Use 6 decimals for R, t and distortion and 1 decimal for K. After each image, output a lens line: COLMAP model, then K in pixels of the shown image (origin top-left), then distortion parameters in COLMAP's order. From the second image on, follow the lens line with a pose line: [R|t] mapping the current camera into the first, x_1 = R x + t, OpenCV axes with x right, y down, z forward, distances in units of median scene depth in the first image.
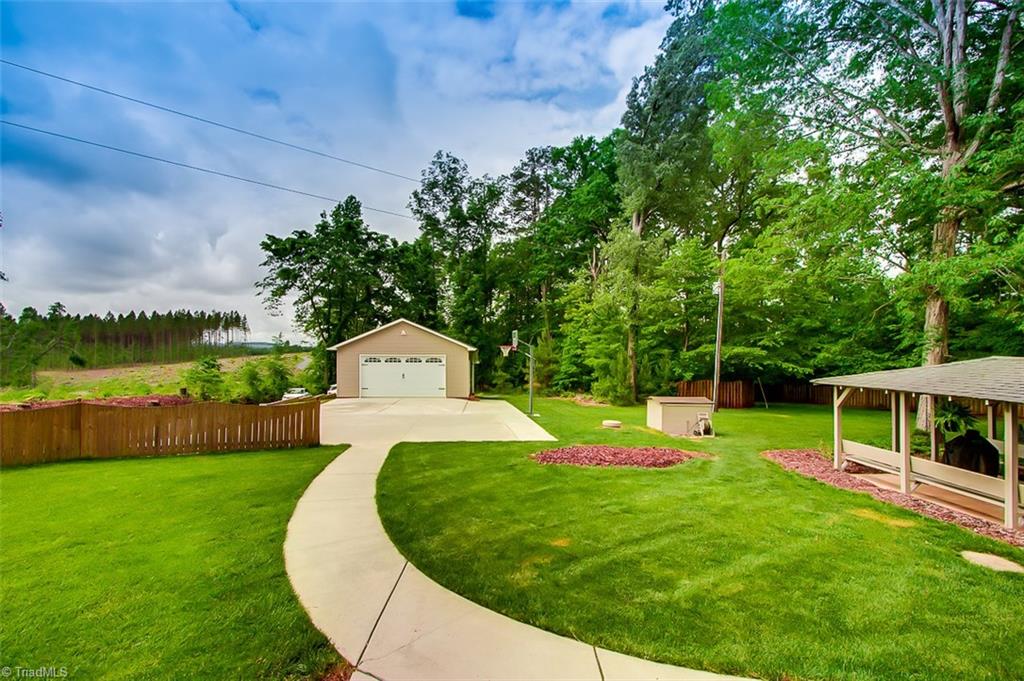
lens RADIAL K [[484.1, 0, 510.8], [0, 484.1, 342.6], [0, 0, 1]] dist [-0.018849, 0.003567]
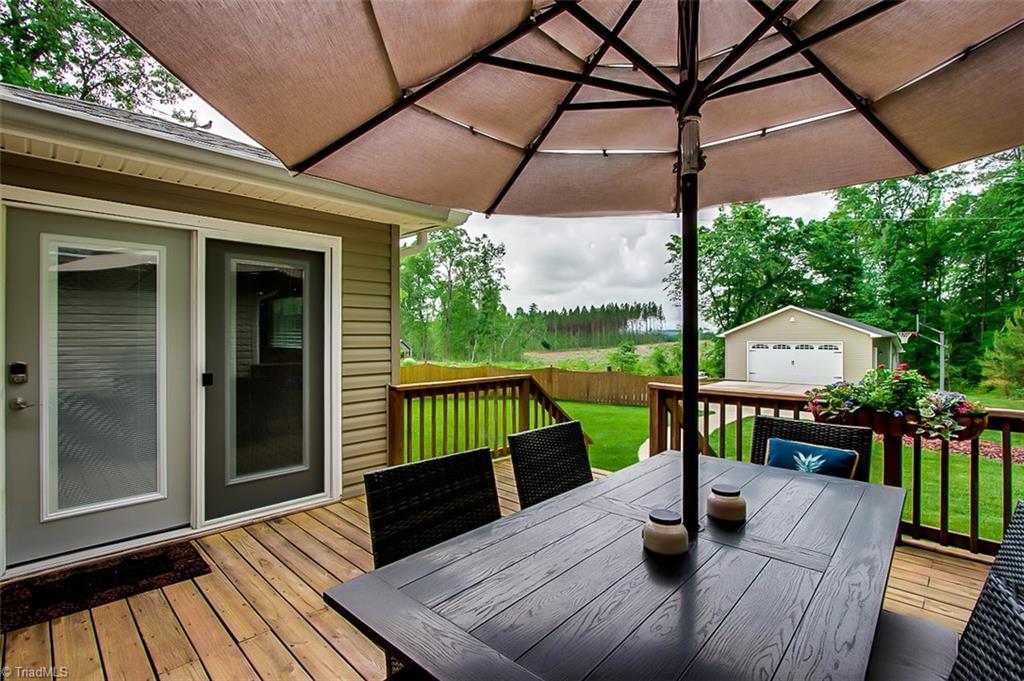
lens RADIAL K [[484.1, 0, 508.7], [0, 484.1, 336.8], [0, 0, 1]] dist [-0.018849, 0.003567]
pose [[0.688395, -0.001096, -0.725335, 0.051847], [0.011923, 0.999881, 0.009804, -0.000716], [0.725238, -0.015397, 0.688326, -0.062397]]
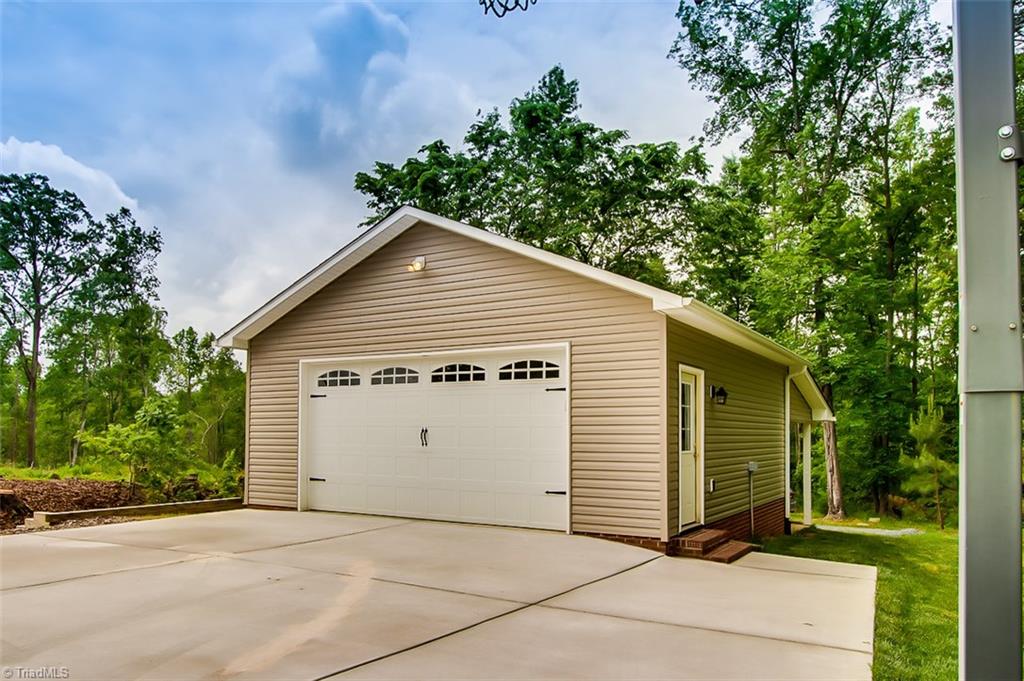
lens RADIAL K [[780.4, 0, 490.0], [0, 780.4, 400.4], [0, 0, 1]] dist [0.001309, 0.001096]
pose [[0.840089, -0.015890, -0.542215, 0.016576], [0.002525, 0.999675, -0.025385, 0.032869], [0.542442, 0.019957, 0.839856, 0.362795]]
